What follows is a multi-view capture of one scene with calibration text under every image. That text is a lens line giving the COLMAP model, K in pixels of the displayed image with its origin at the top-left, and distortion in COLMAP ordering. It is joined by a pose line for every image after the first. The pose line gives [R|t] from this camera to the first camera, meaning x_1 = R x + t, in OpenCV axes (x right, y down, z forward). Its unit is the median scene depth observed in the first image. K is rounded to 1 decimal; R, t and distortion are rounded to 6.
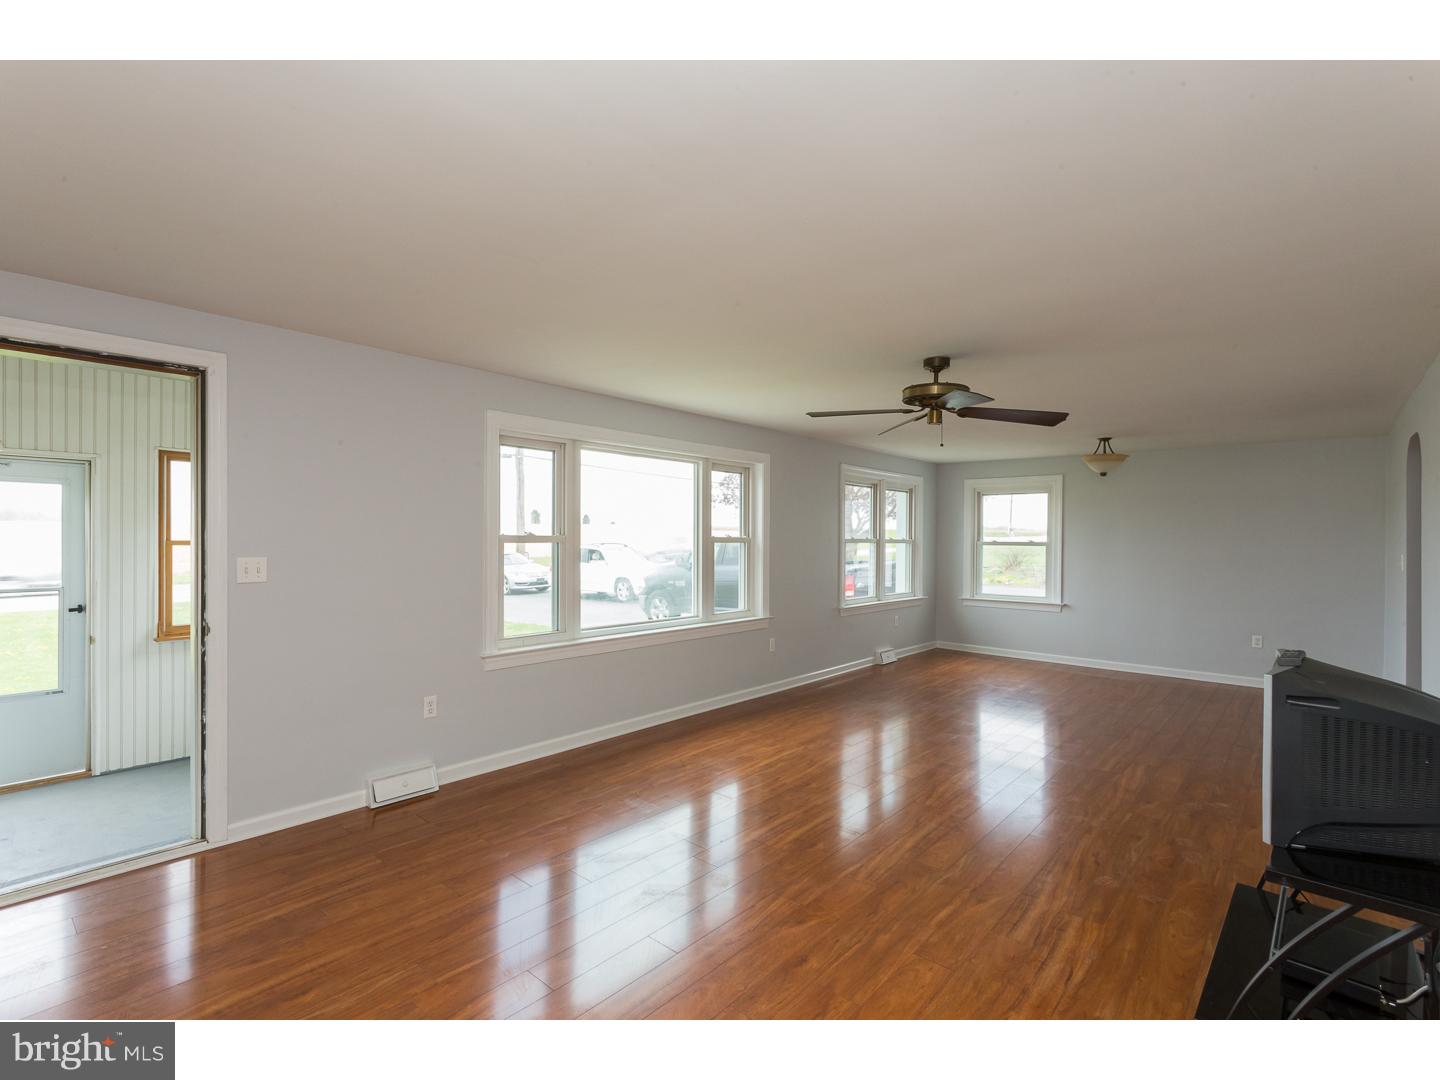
lens RADIAL K [[678.5, 0, 720.0], [0, 678.5, 540.0], [0, 0, 1]] dist [0.004978, 0.001036]
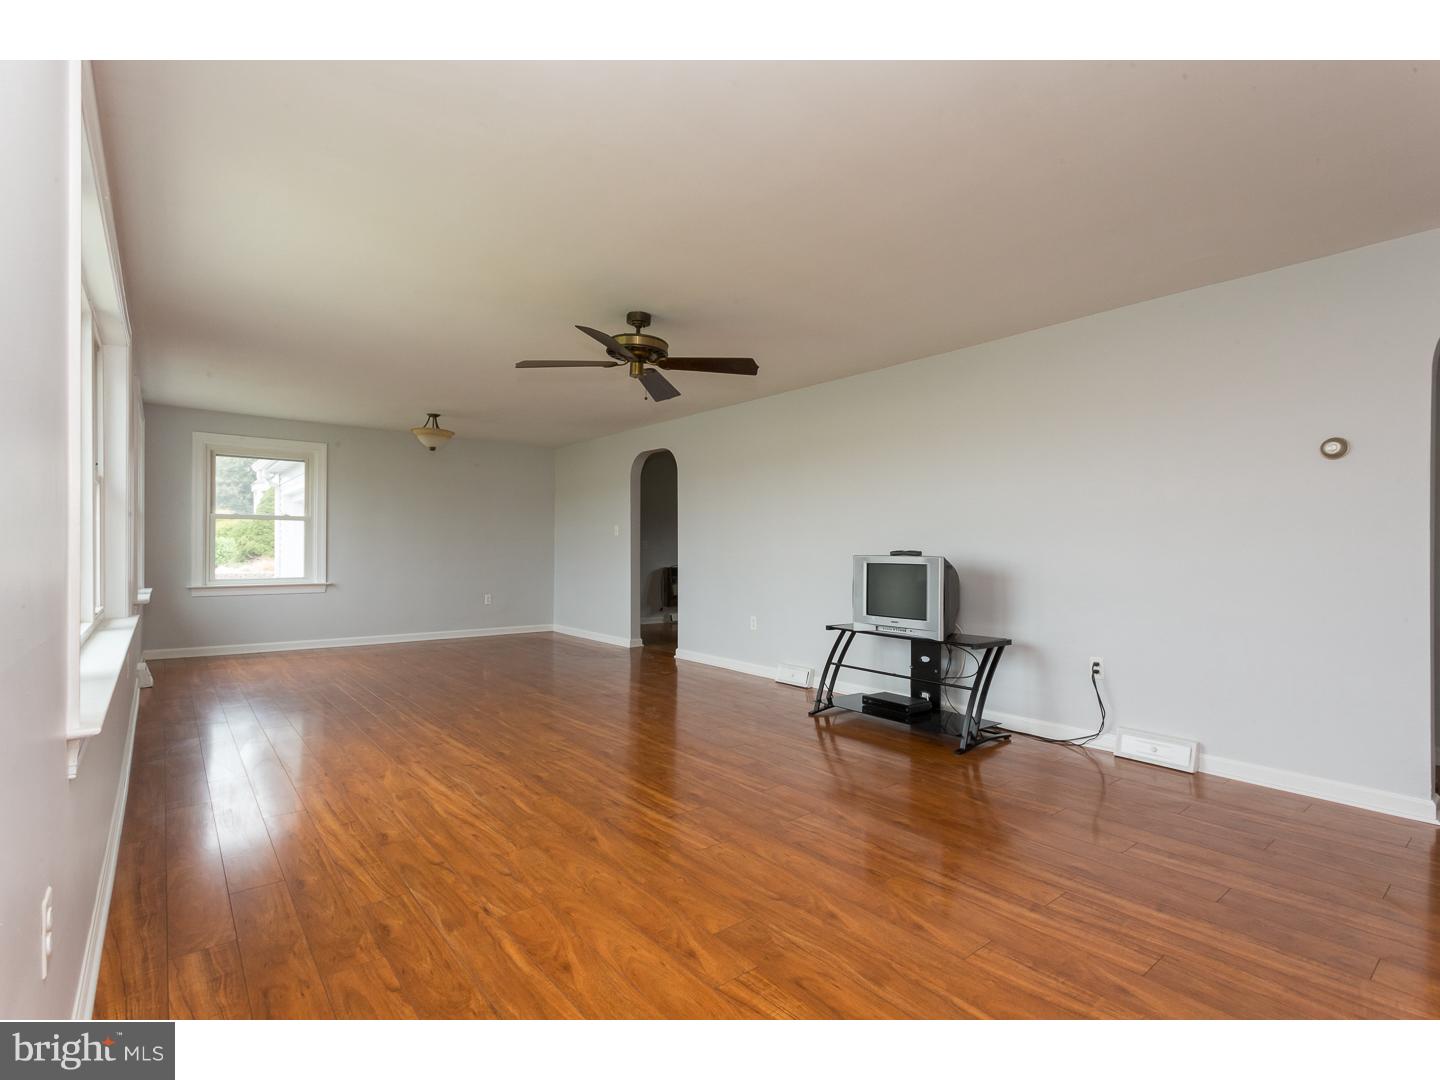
lens RADIAL K [[670.2, 0, 720.0], [0, 670.2, 540.0], [0, 0, 1]] dist [-0.003913, -0.000391]
pose [[0.173308, 0.005199, 0.984854, -0.295319], [-0.001645, 0.999986, -0.004989, 0.038118], [-0.984866, -0.000756, 0.173314, 0.306000]]
